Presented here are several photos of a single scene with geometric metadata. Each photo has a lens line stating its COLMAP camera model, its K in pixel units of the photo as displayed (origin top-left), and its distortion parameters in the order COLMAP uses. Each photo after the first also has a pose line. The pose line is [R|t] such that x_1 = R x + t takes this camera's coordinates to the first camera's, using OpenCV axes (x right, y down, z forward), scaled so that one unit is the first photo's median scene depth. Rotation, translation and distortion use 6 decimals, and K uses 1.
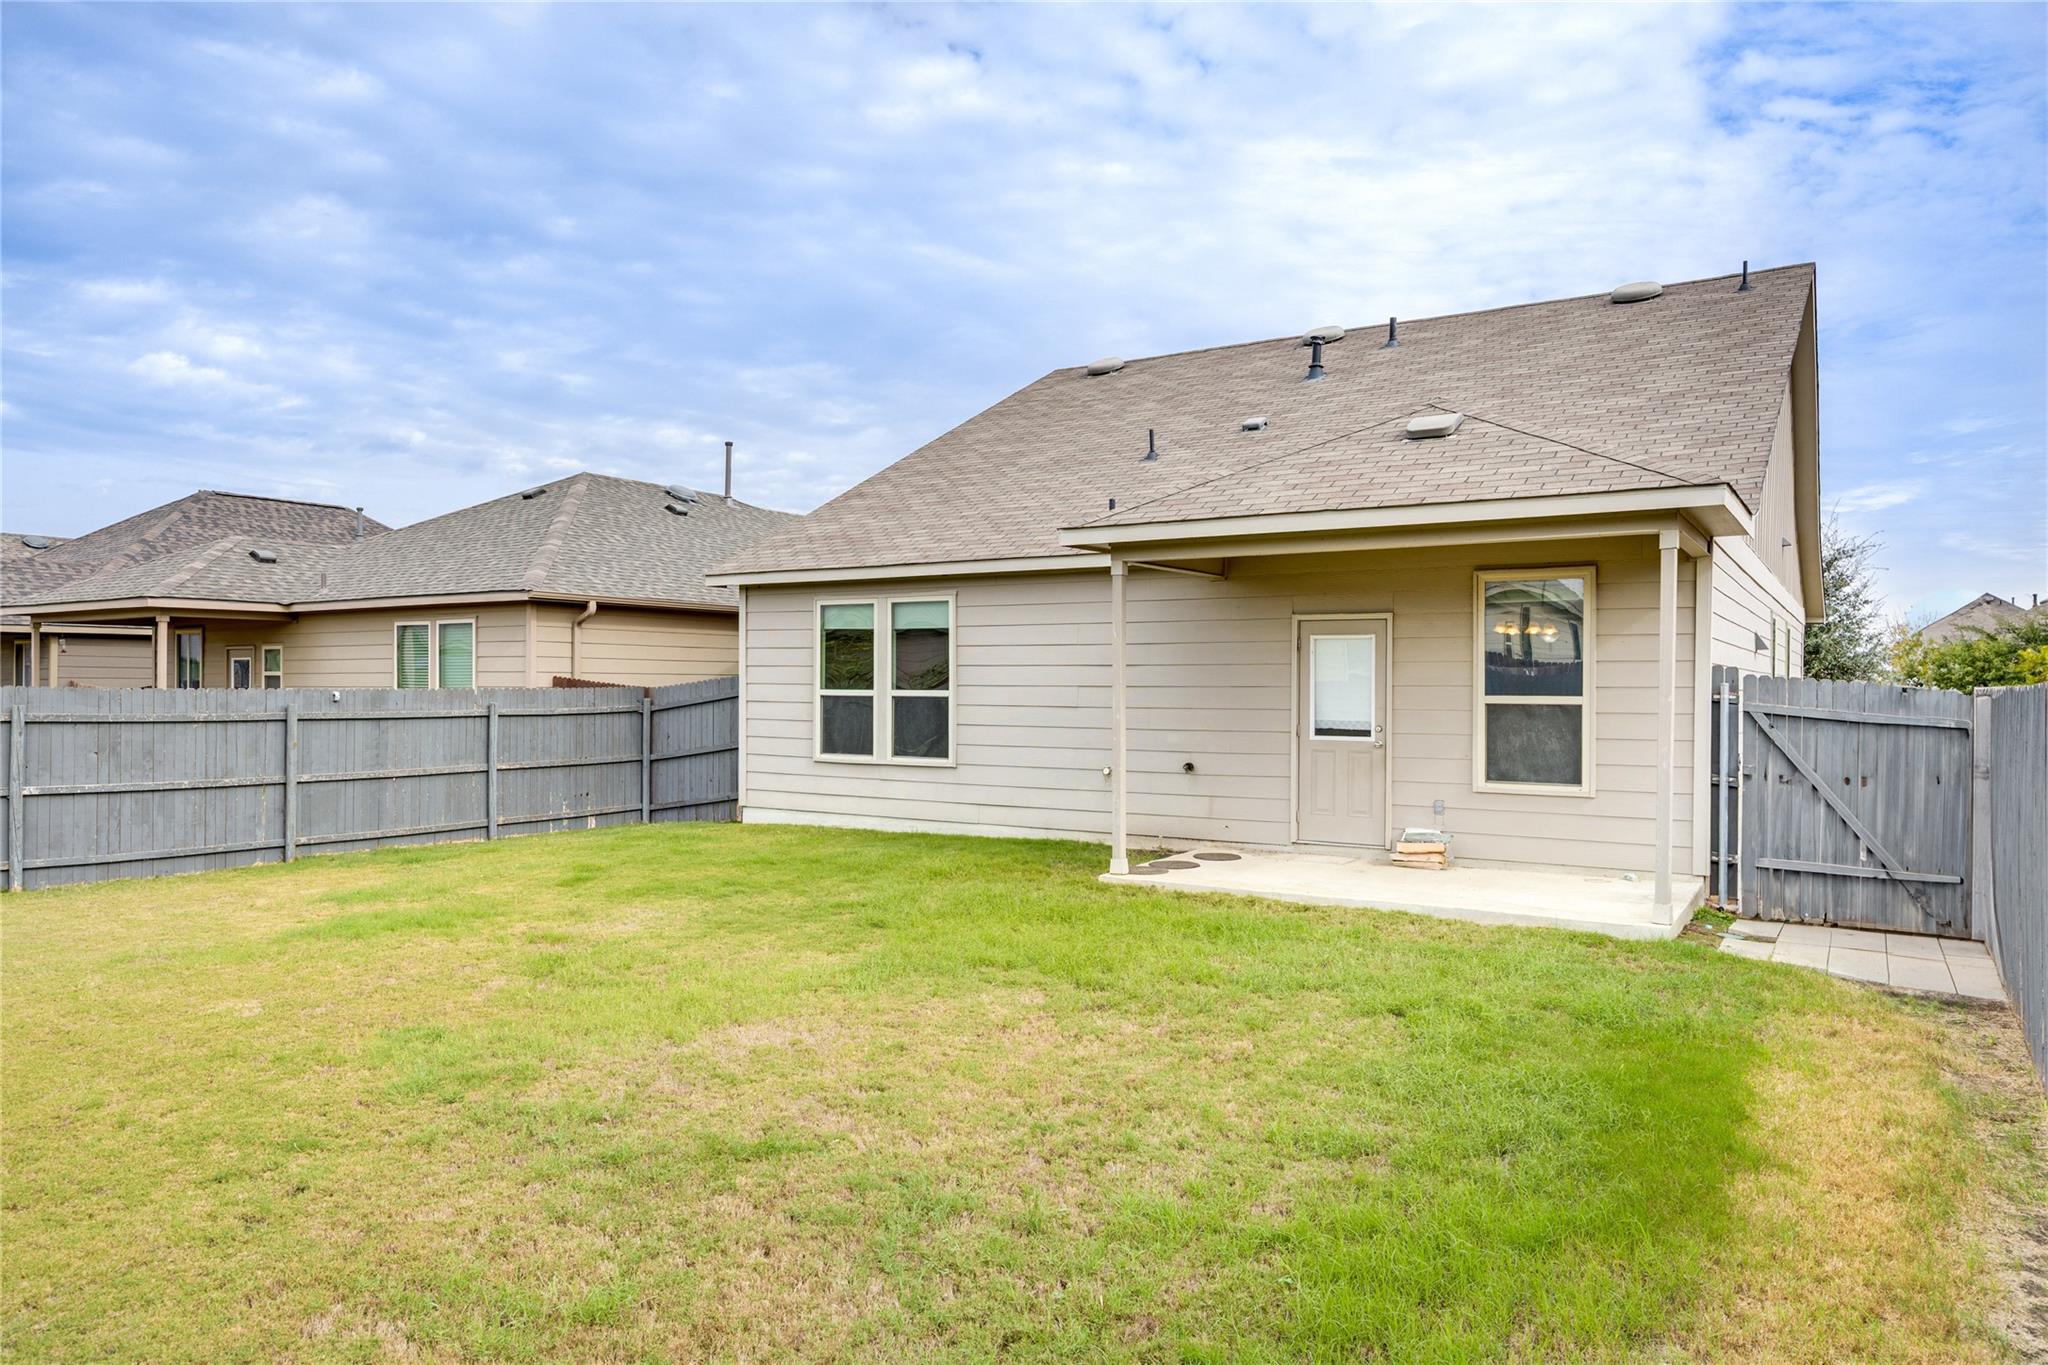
lens RADIAL K [[1336.0, 0, 1009.4], [0, 1336.0, 691.1], [0, 0, 1]] dist [-0.000183, -0.000838]
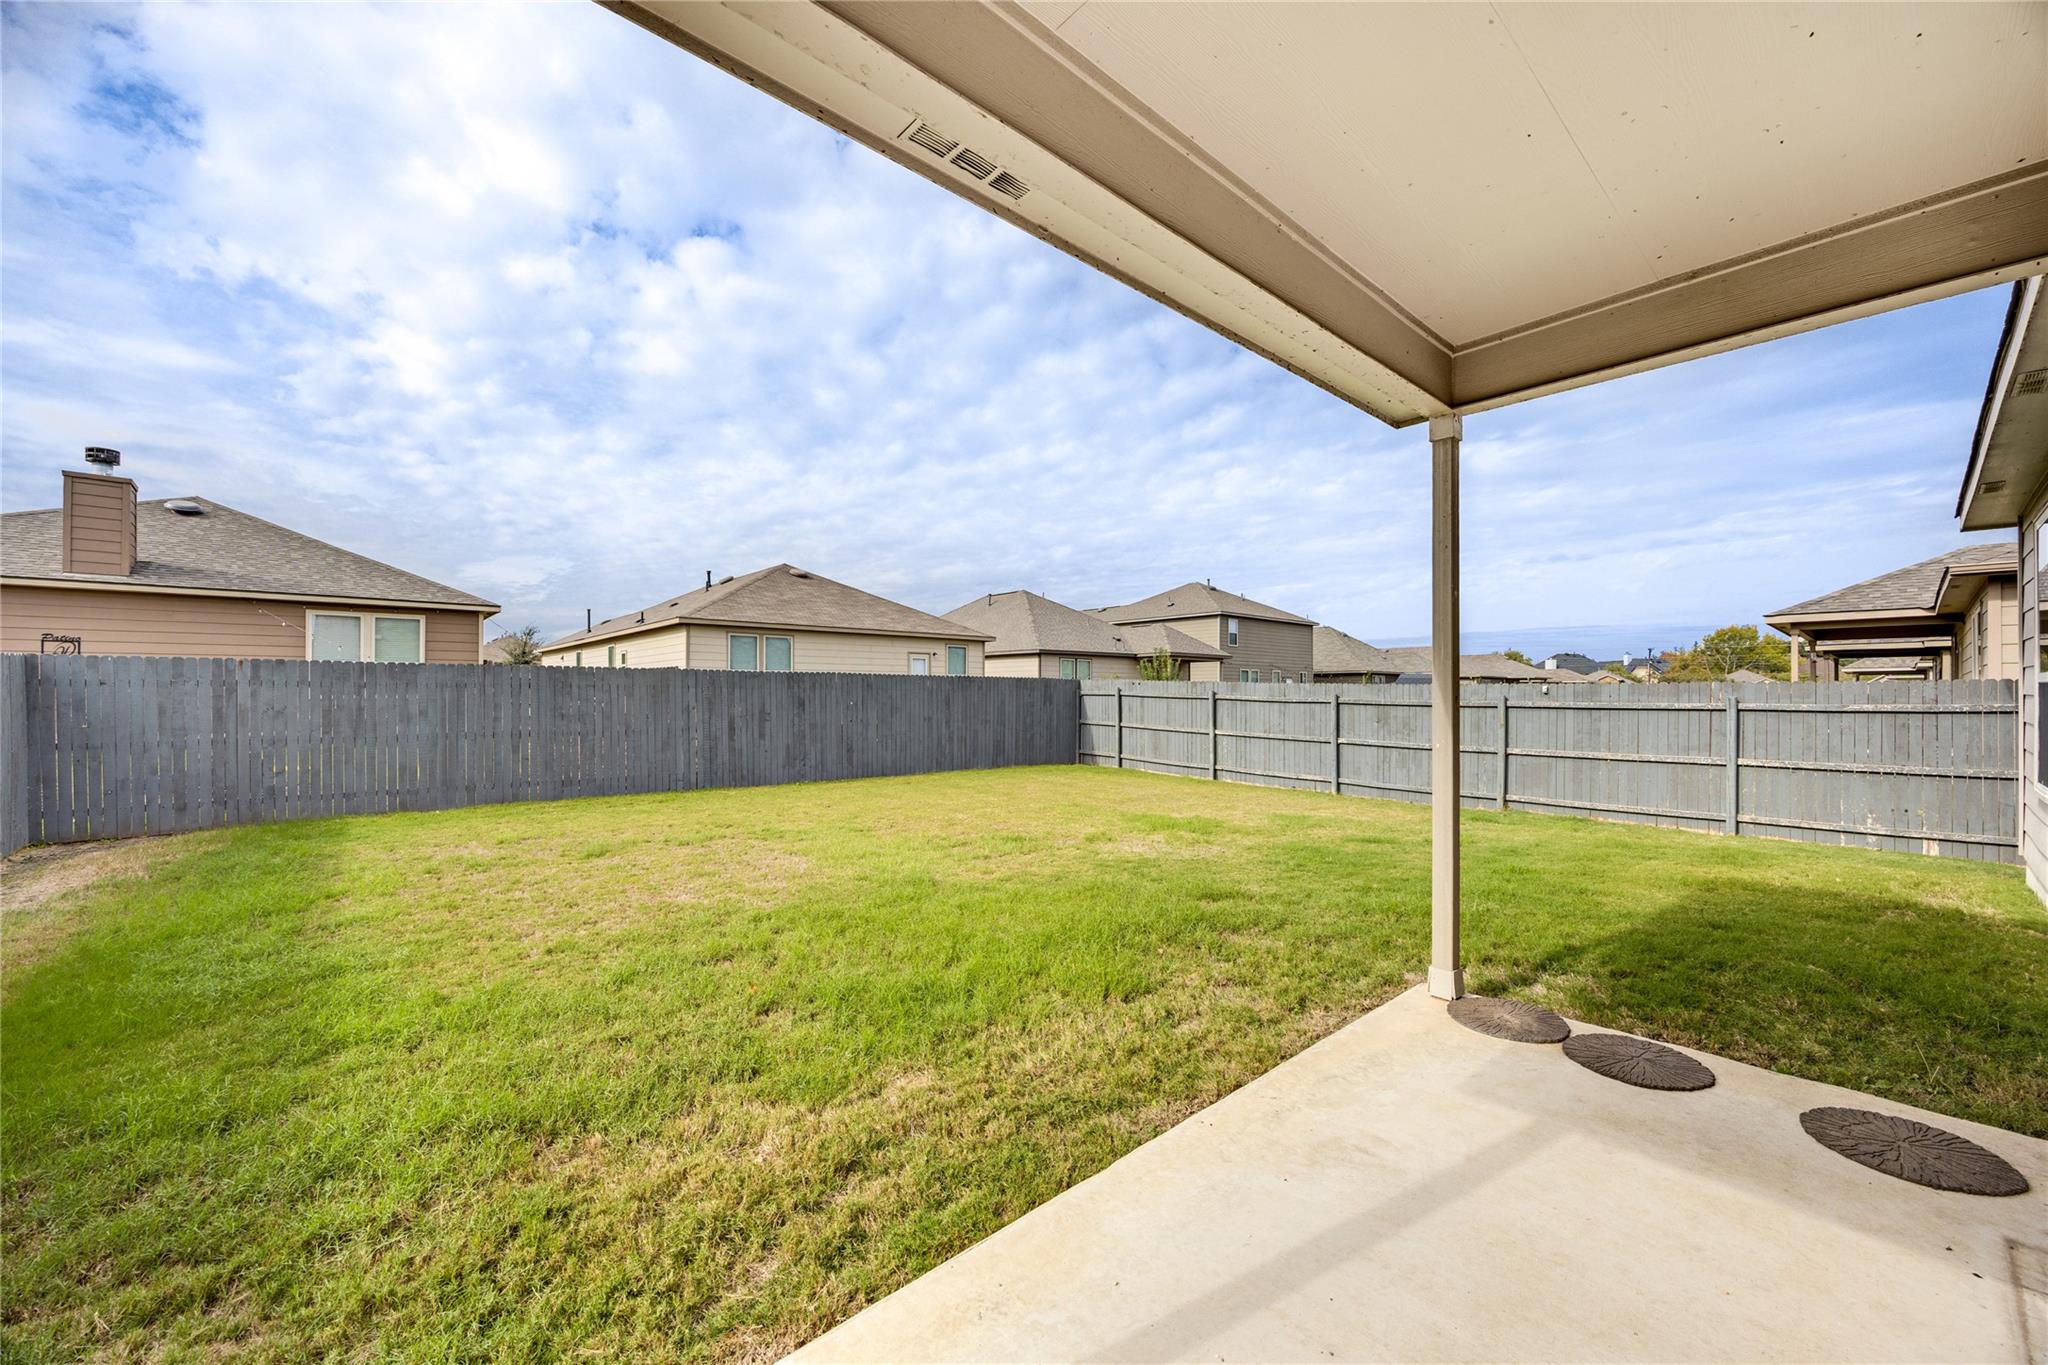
lens RADIAL K [[777.8, 0, 1024.5], [0, 777.8, 693.1], [0, 0, 1]] dist [0.013615, 0.000086]
pose [[-0.269111, 0.002767, -0.963105, 0.329347], [0.000397, 0.999996, 0.002762, 0.004693], [0.963109, 0.000361, -0.269111, 0.689619]]
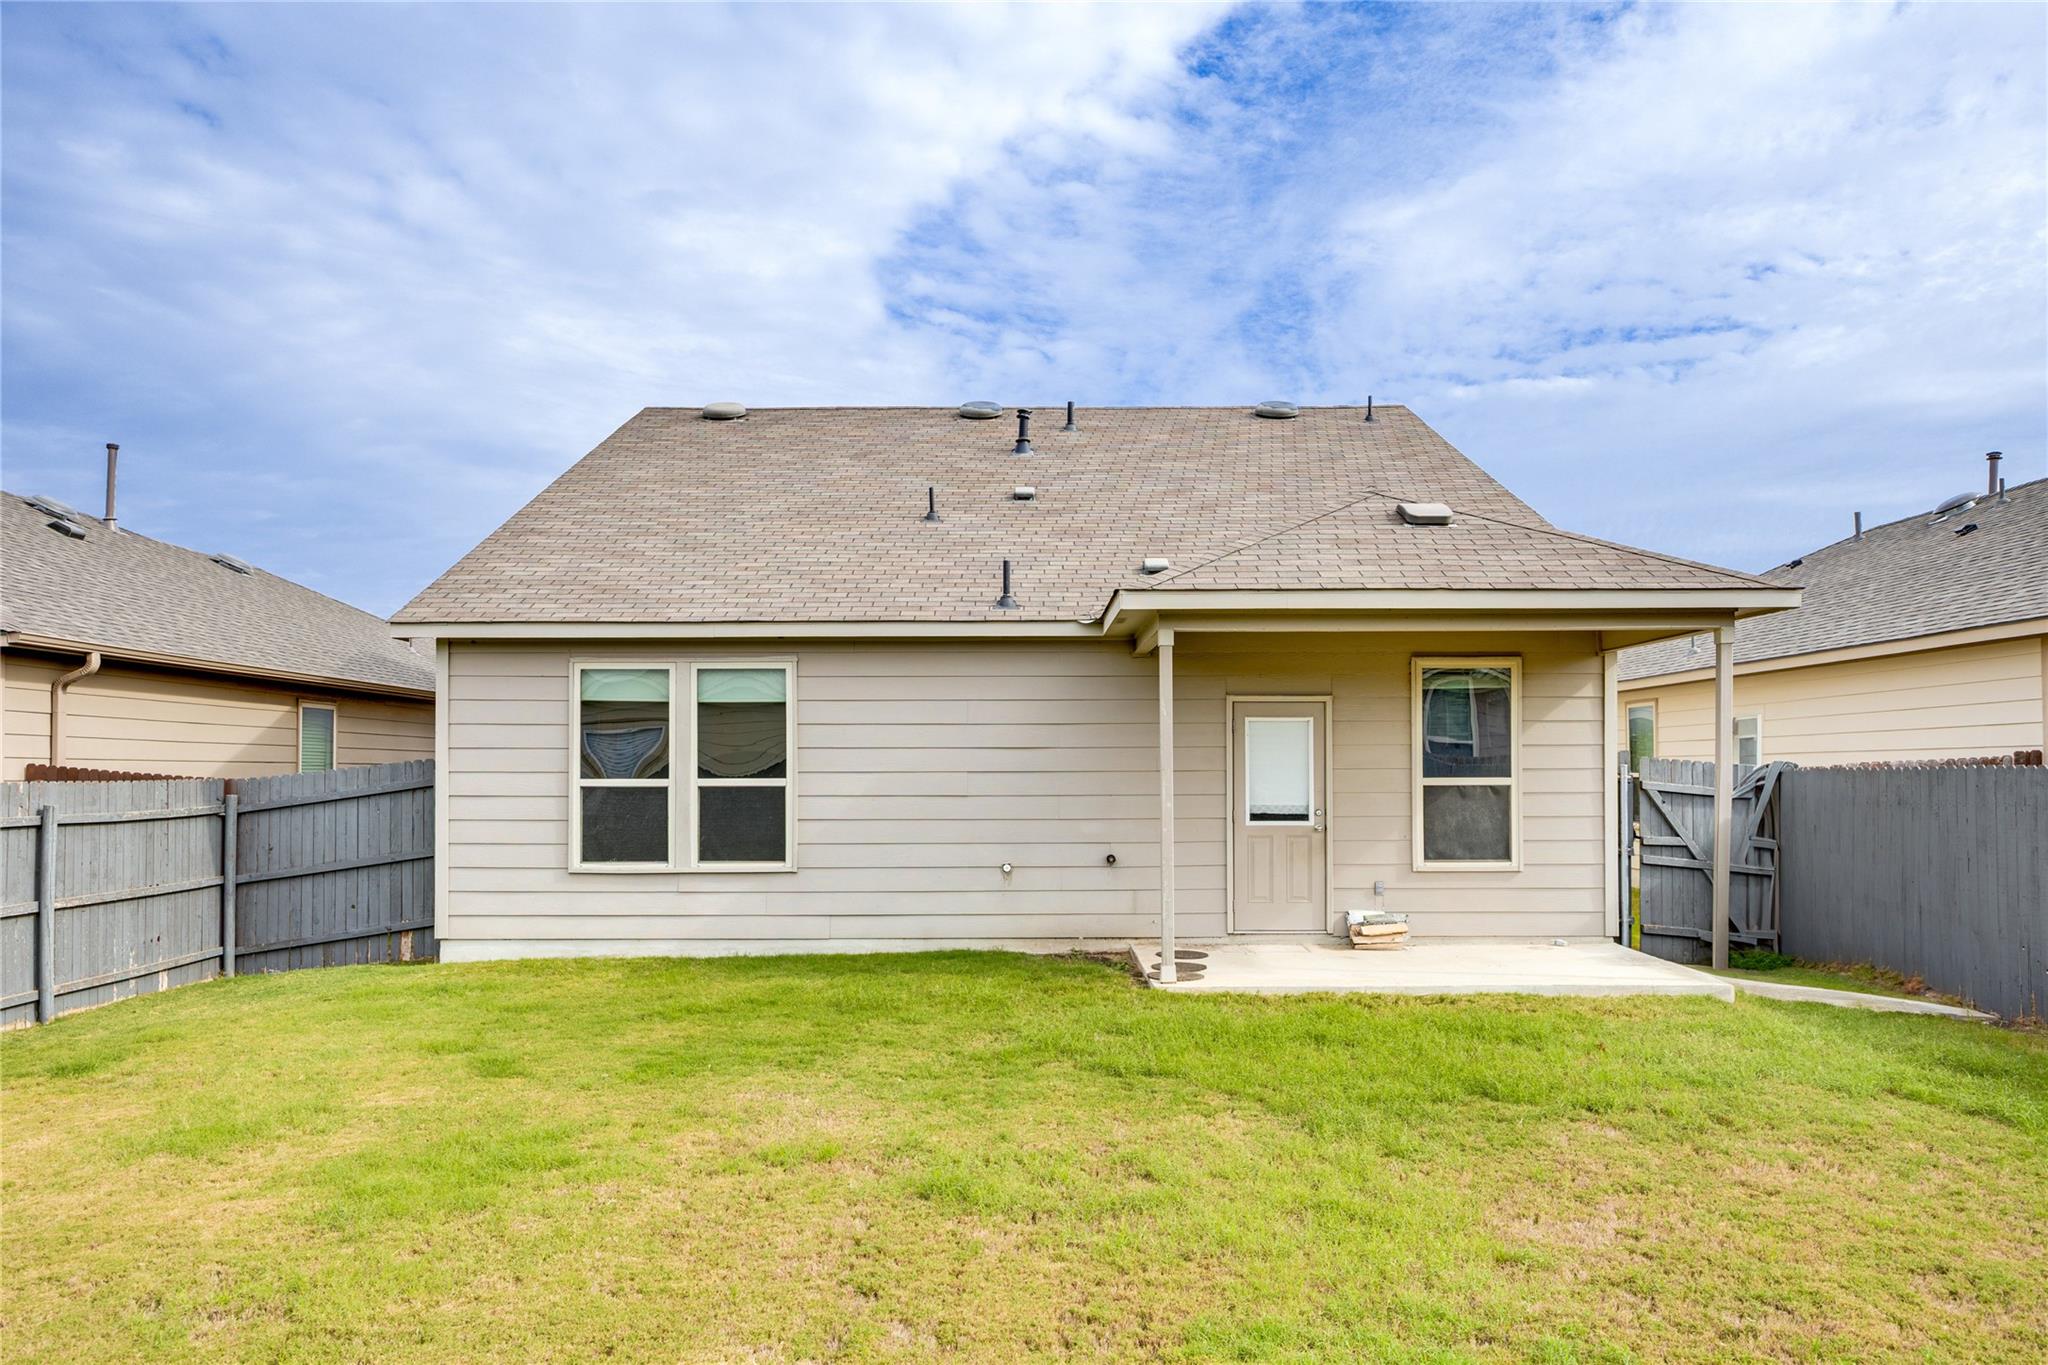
lens RADIAL K [[1336.0, 0, 1004.9], [0, 1336.0, 756.3], [0, 0, 1]] dist [-0.000183, -0.000838]
pose [[0.843766, -0.001344, 0.536710, -0.360905], [0.009298, 0.999883, -0.012113, -0.002909], [-0.536631, 0.015211, 0.843680, 0.229702]]
